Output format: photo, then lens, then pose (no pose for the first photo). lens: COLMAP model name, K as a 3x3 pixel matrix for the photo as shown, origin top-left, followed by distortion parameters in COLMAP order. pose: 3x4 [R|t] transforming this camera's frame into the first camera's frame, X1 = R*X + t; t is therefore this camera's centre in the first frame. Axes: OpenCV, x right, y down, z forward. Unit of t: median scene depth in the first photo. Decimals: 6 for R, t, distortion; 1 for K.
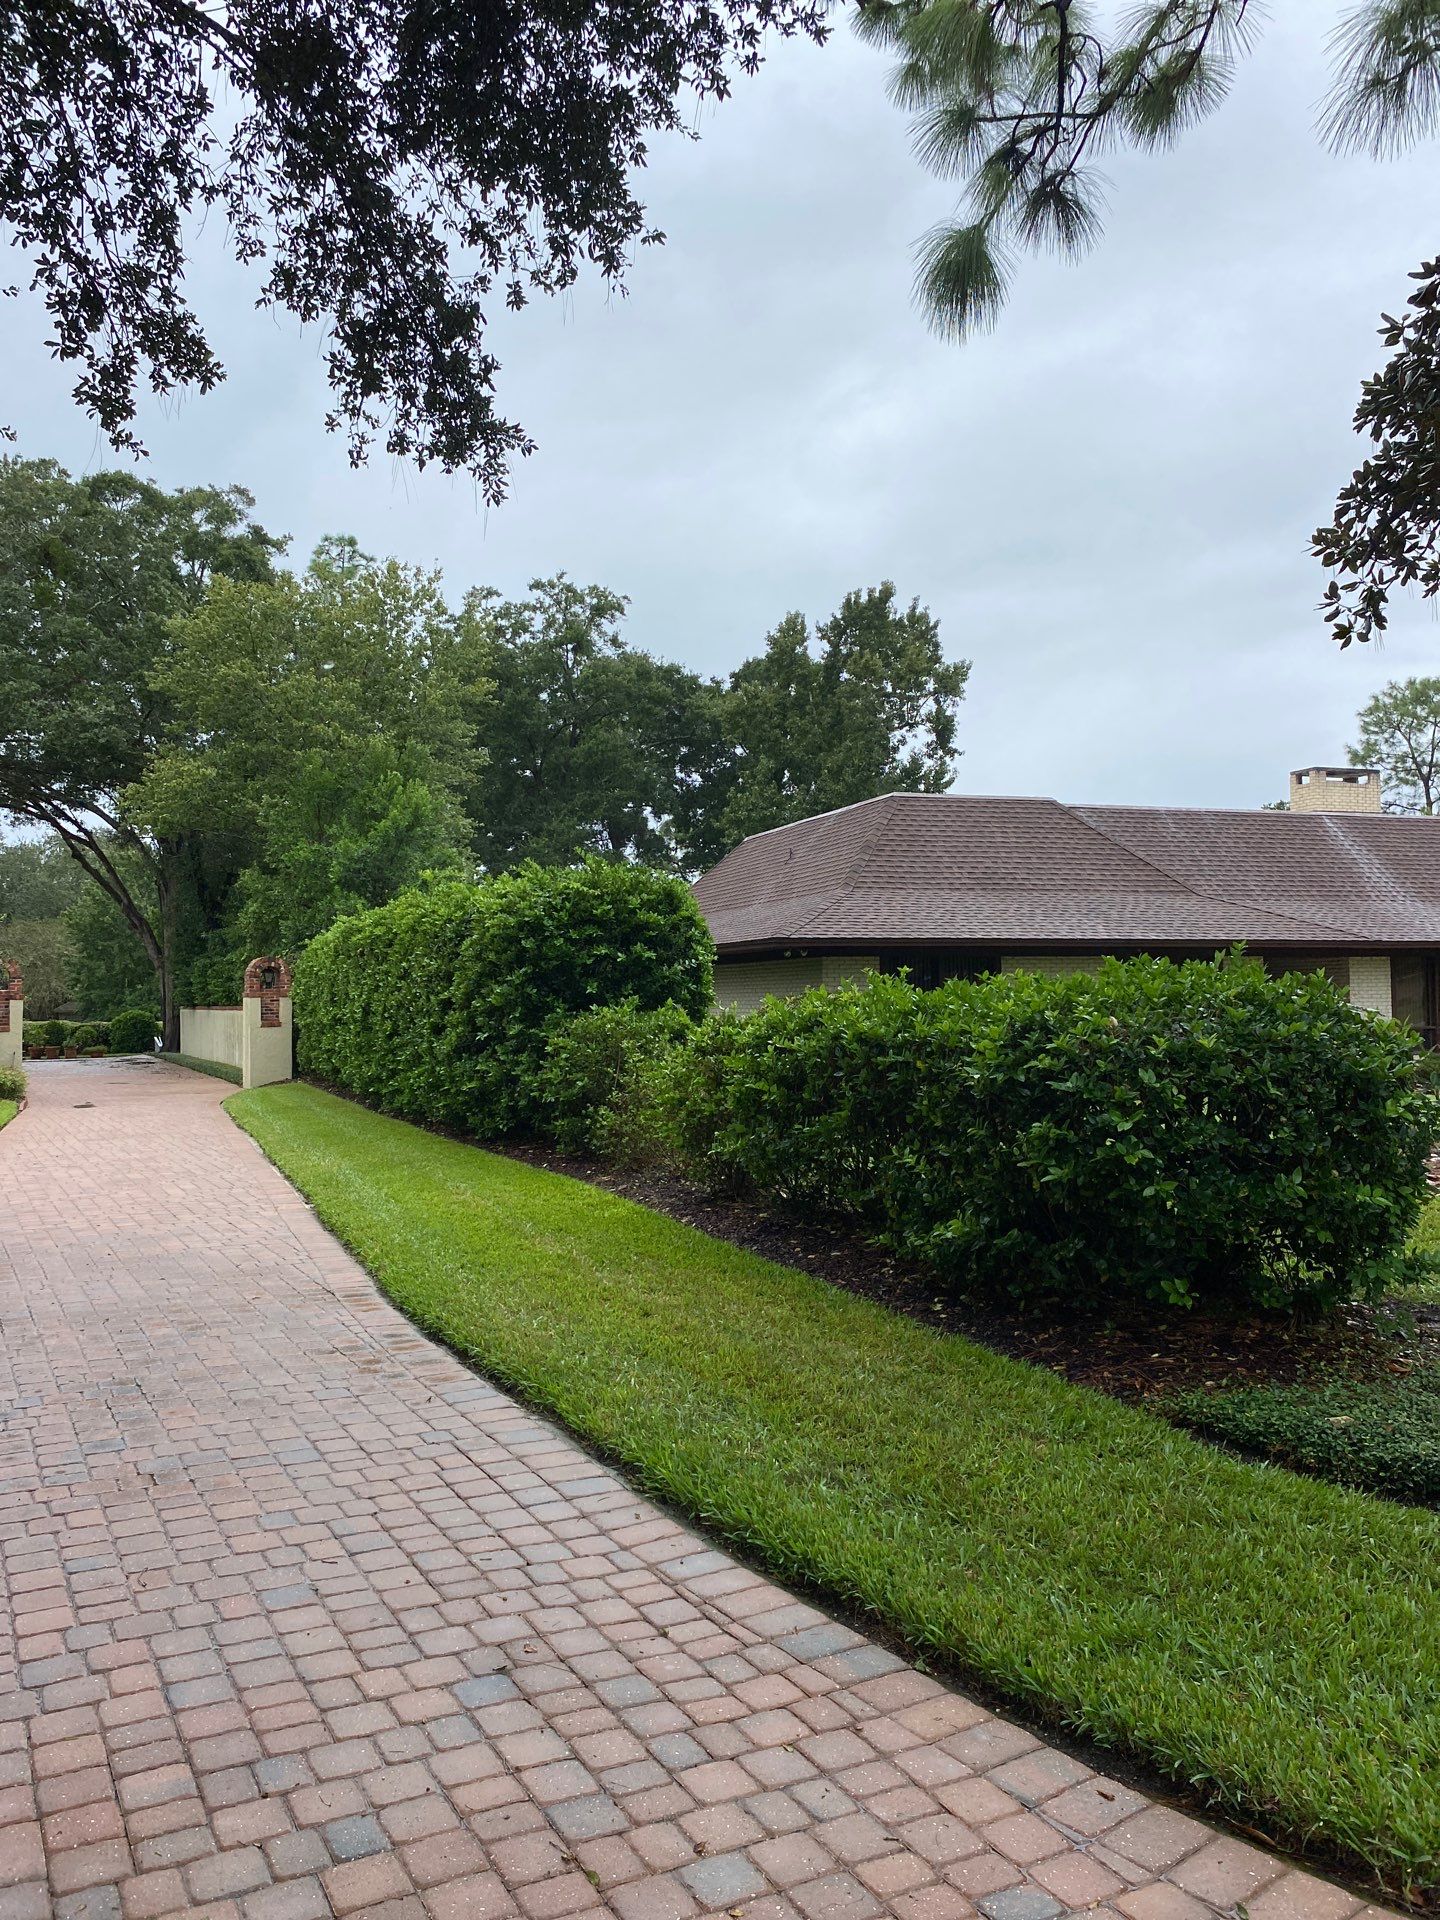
lens RADIAL K [[1472.0, 0, 708.4], [0, 1472.0, 959.8], [0, 0, 1]] dist [0.021028, -0.040409]
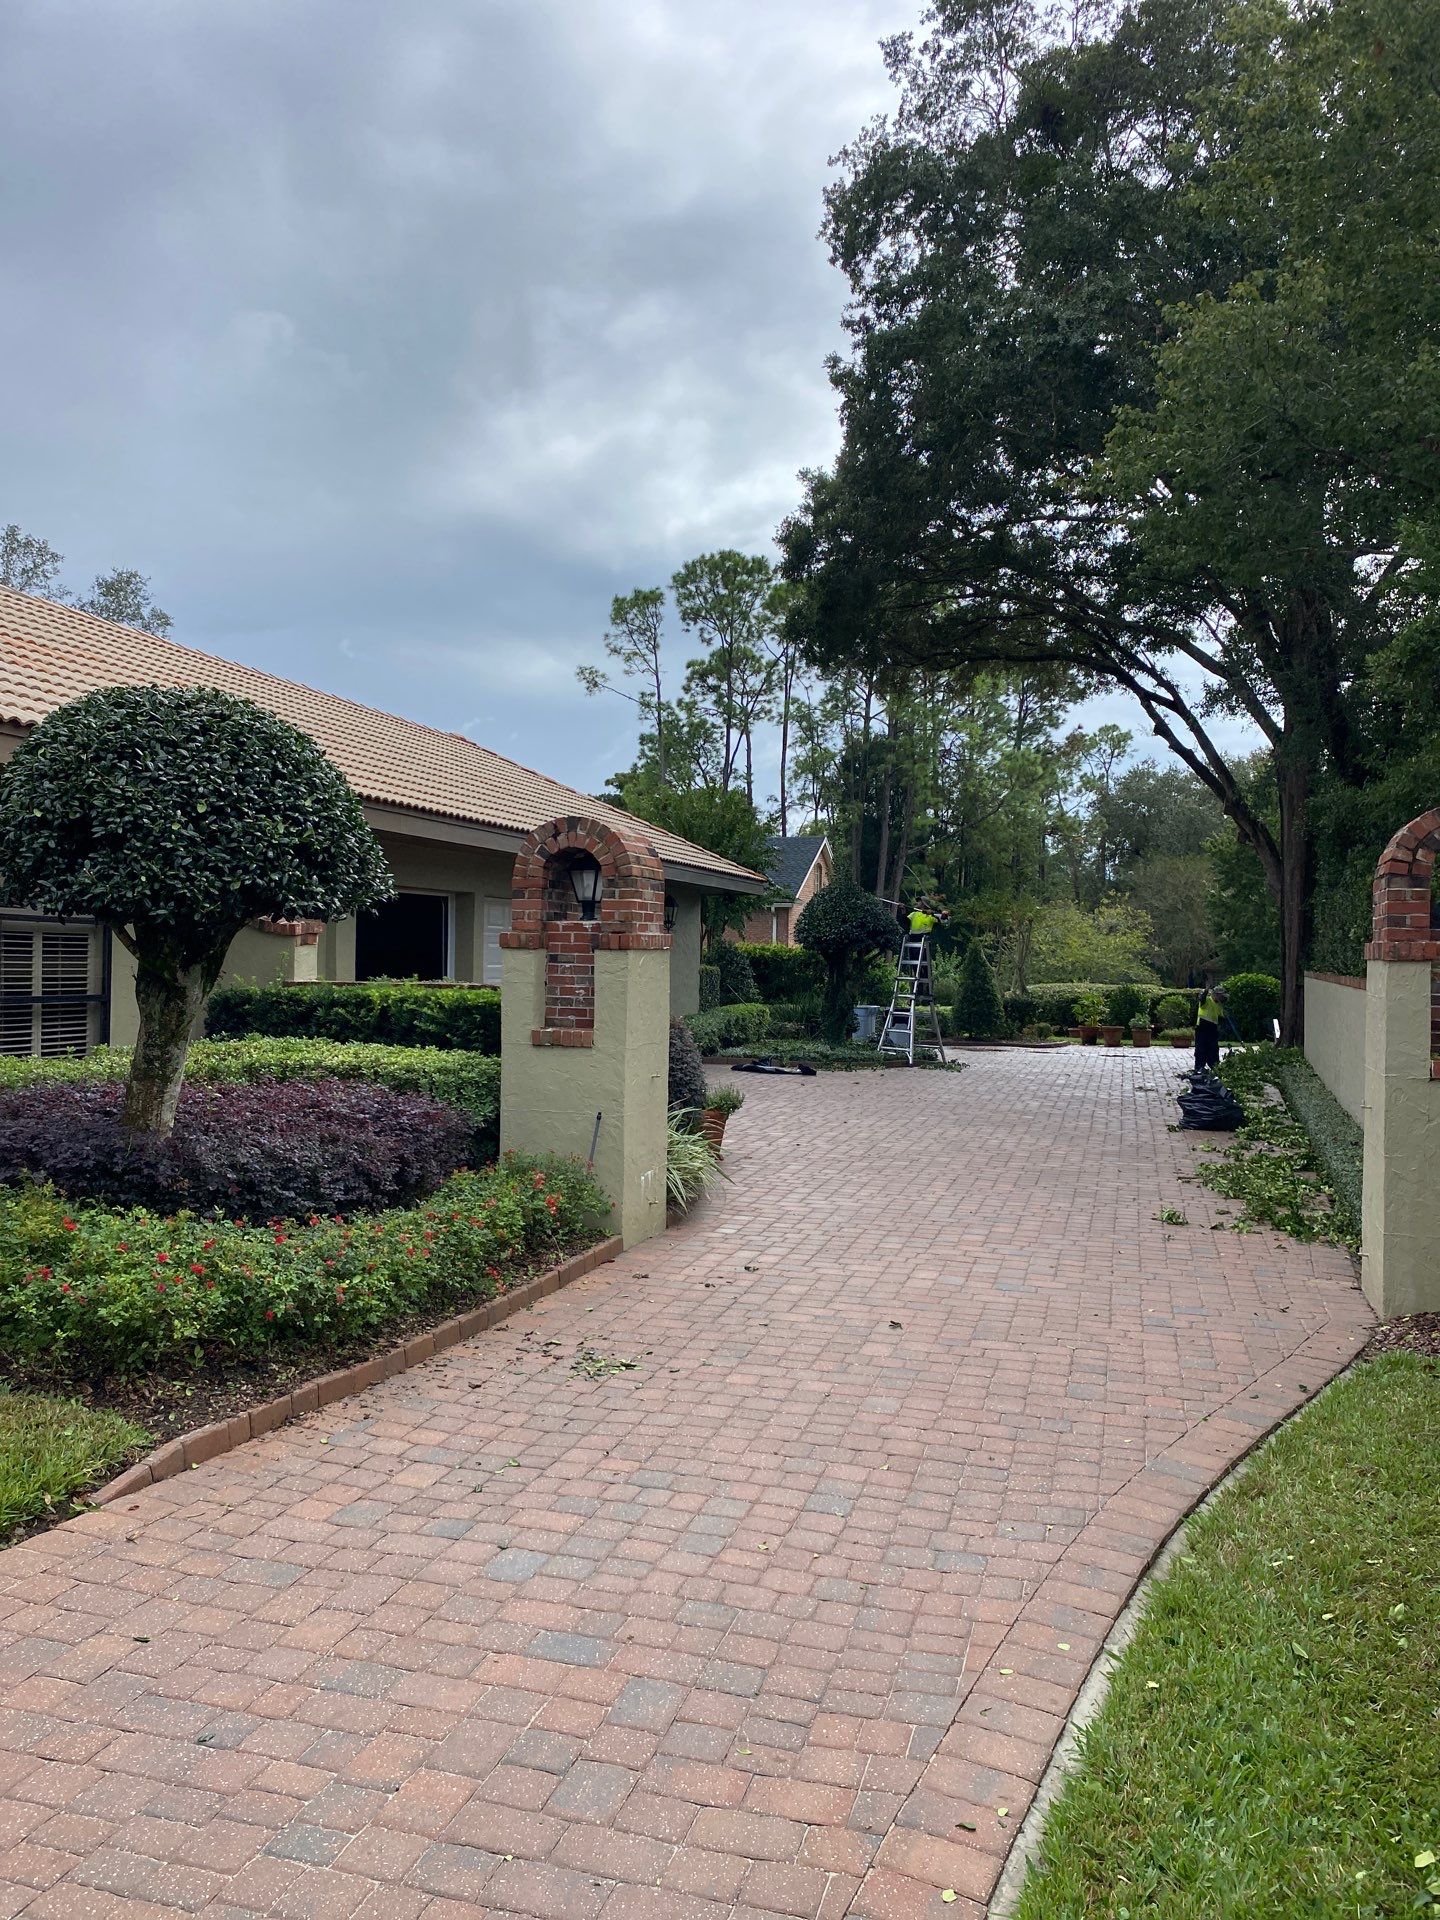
lens RADIAL K [[1474.5, 0, 685.4], [0, 1474.5, 969.1], [0, 0, 1]] dist [0.034492, -0.061628]
pose [[0.706912, 0.025762, -0.706833, -0.125770], [0.000518, 0.999317, 0.036940, 0.010549], [0.707302, -0.026479, 0.706416, 0.428442]]
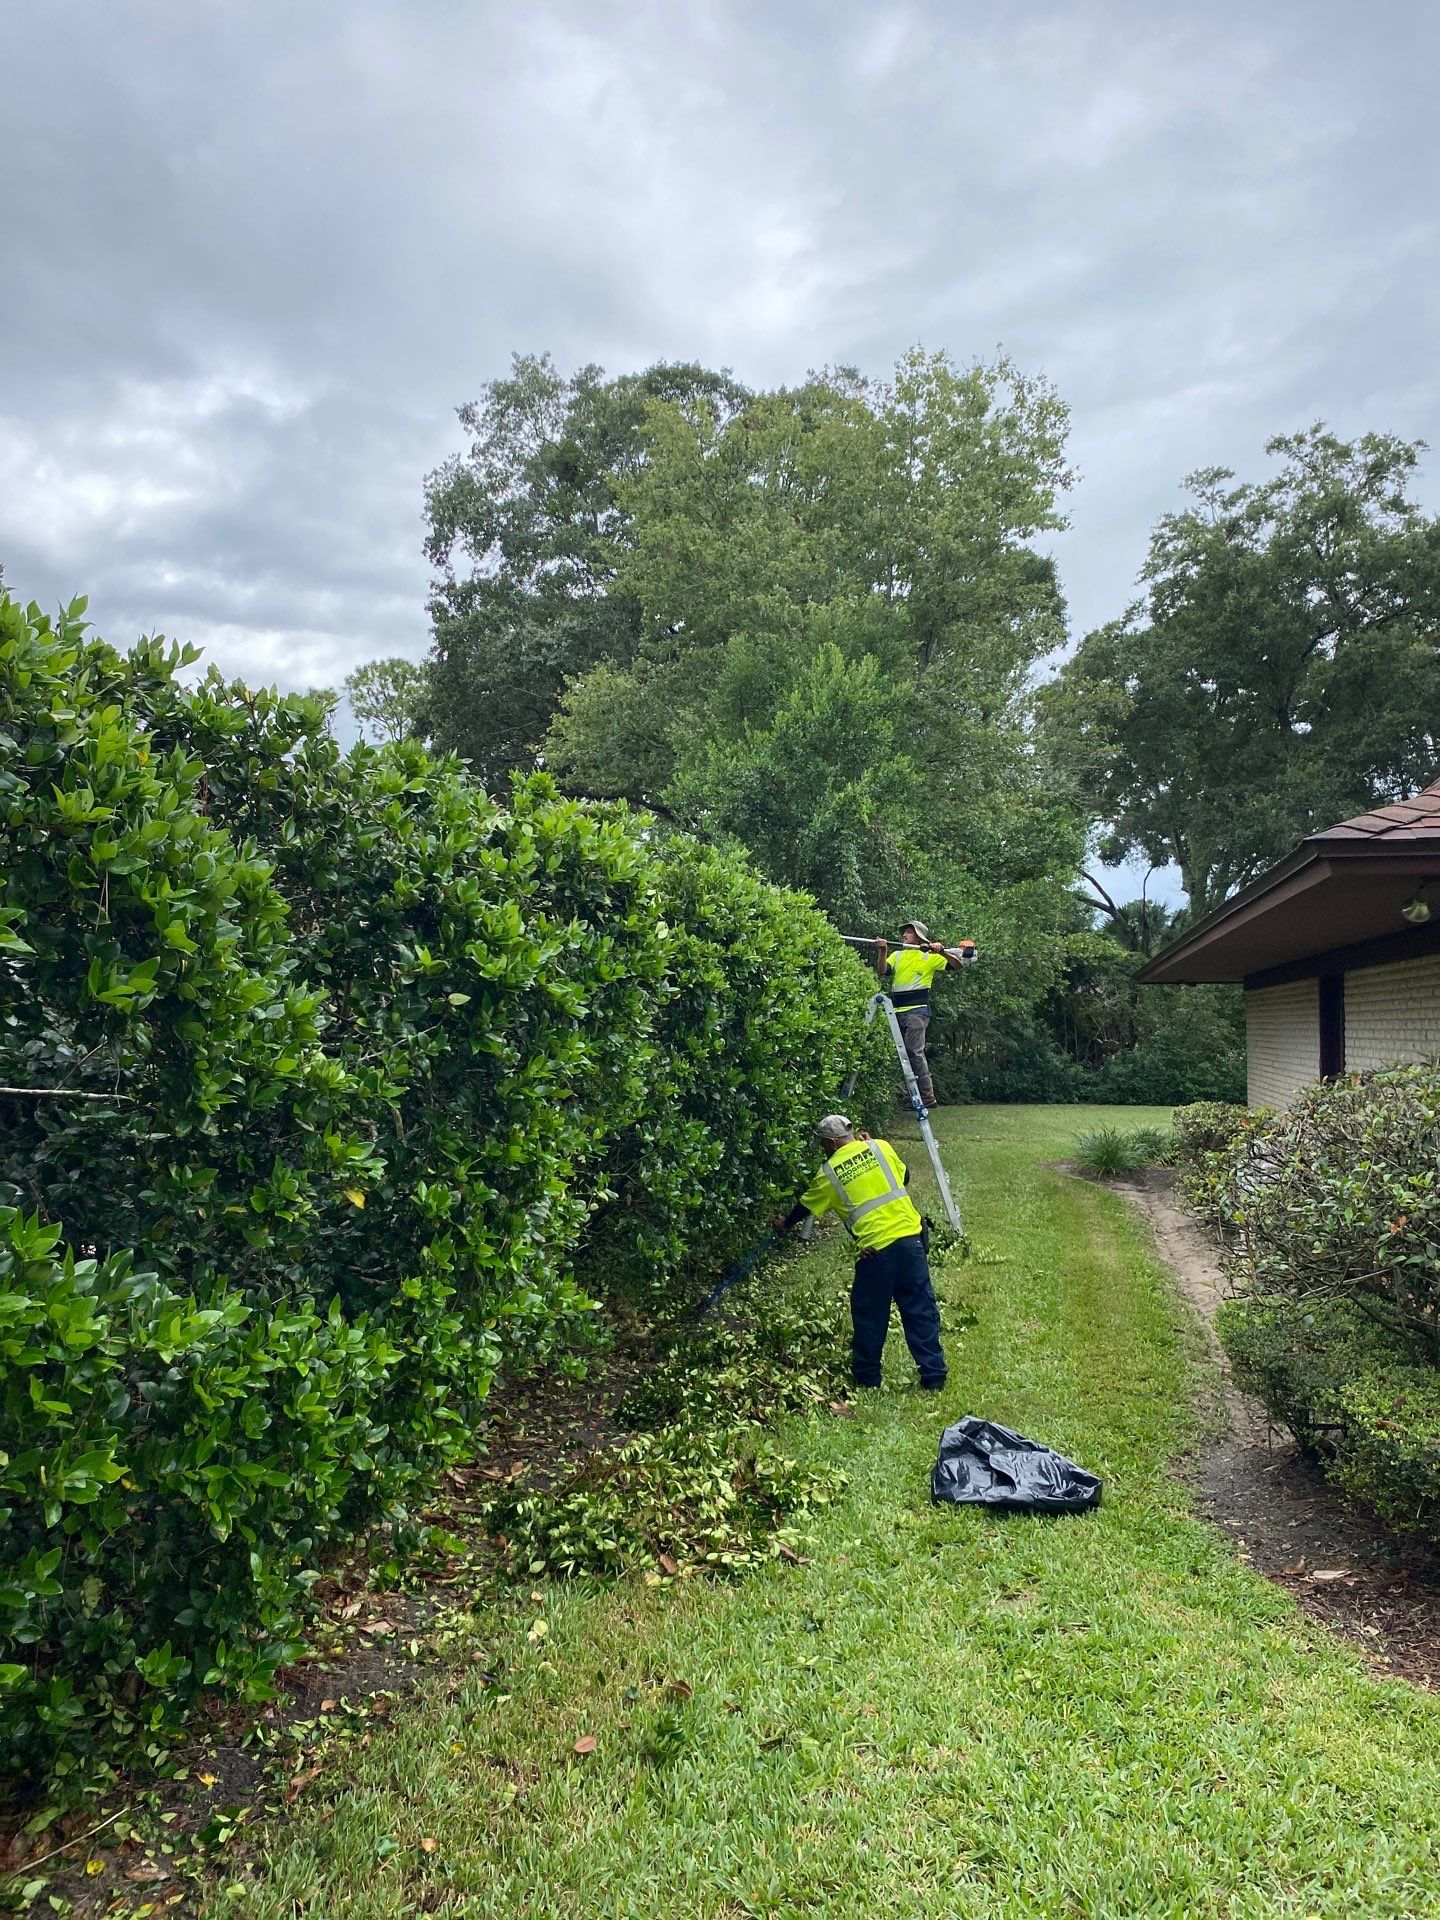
lens RADIAL K [[1474.5, 0, 714.1], [0, 1474.5, 975.8], [0, 0, 1]] dist [0.034492, -0.061628]
pose [[0.846184, 0.000529, -0.532891, 0.039617], [-0.001319, 0.999999, -0.001103, 0.002252], [0.532889, 0.001636, 0.846183, 0.297351]]
